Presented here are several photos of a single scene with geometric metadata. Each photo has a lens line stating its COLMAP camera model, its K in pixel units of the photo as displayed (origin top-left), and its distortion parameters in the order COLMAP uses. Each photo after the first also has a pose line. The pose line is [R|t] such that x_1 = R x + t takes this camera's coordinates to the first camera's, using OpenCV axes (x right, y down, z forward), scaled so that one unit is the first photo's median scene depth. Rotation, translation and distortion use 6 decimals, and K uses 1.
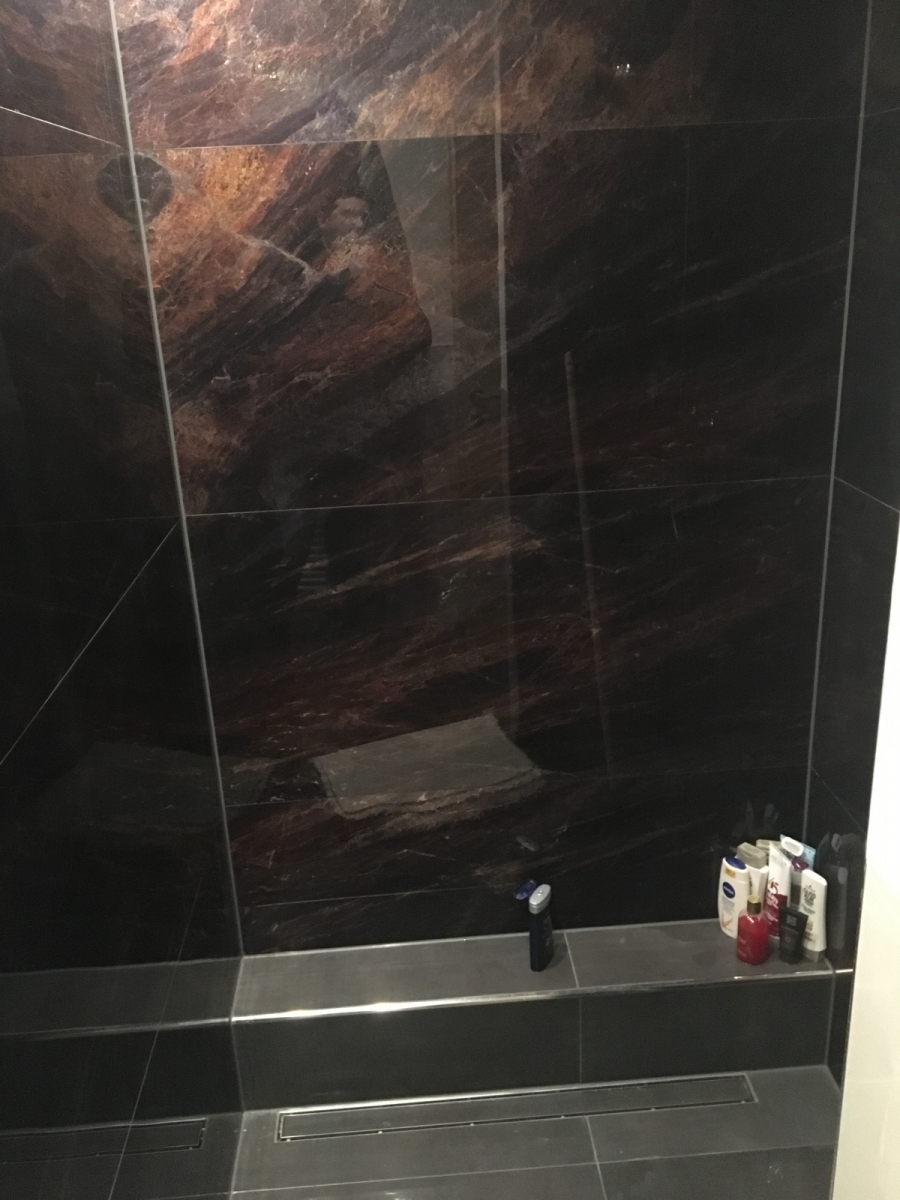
lens RADIAL K [[1024.8, 0, 443.5], [0, 1024.8, 597.6], [0, 0, 1]] dist [0.082954, -0.131587]
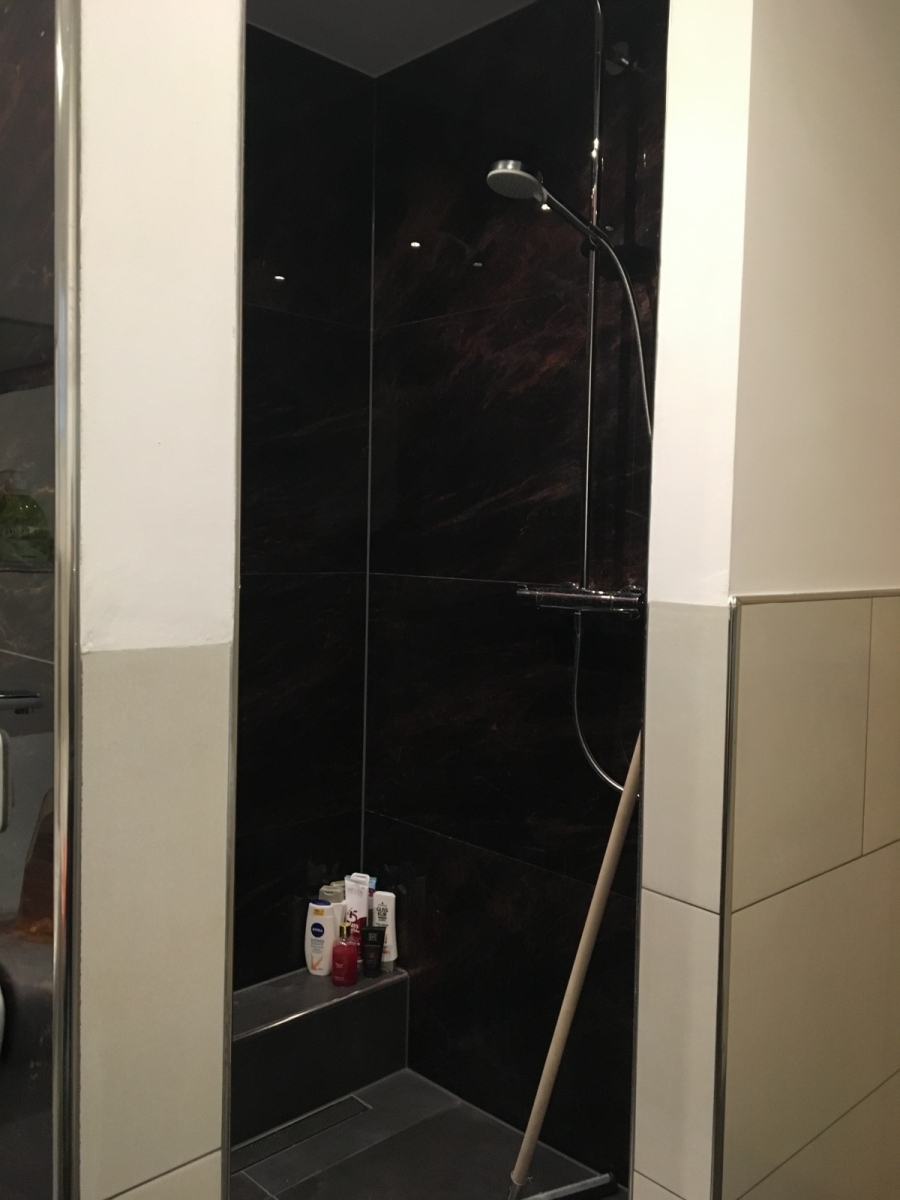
lens RADIAL K [[1004.9, 0, 450.5], [0, 1004.9, 591.6], [0, 0, 1]] dist [0.091527, -0.127273]
pose [[0.757135, 0.031875, 0.652481, -0.377146], [0.164322, 0.957401, -0.237449, 0.221510], [-0.632254, 0.286997, 0.719644, -0.020763]]
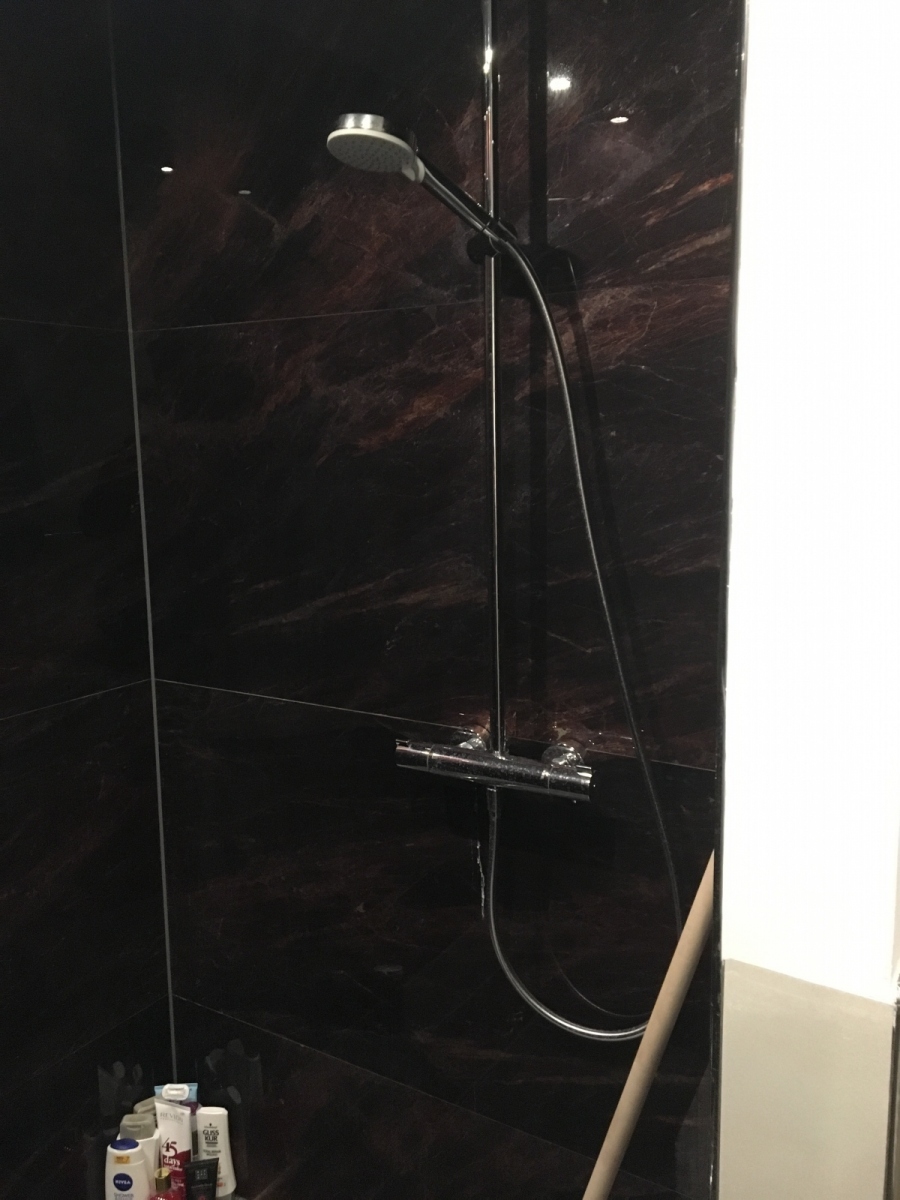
lens RADIAL K [[1004.9, 0, 450.5], [0, 1004.9, 591.6], [0, 0, 1]] dist [0.091527, -0.127273]
pose [[0.578508, -0.085156, 0.811219, -0.208947], [0.264562, 0.960358, -0.087857, -0.035299], [-0.771580, 0.265444, 0.578104, 0.194784]]
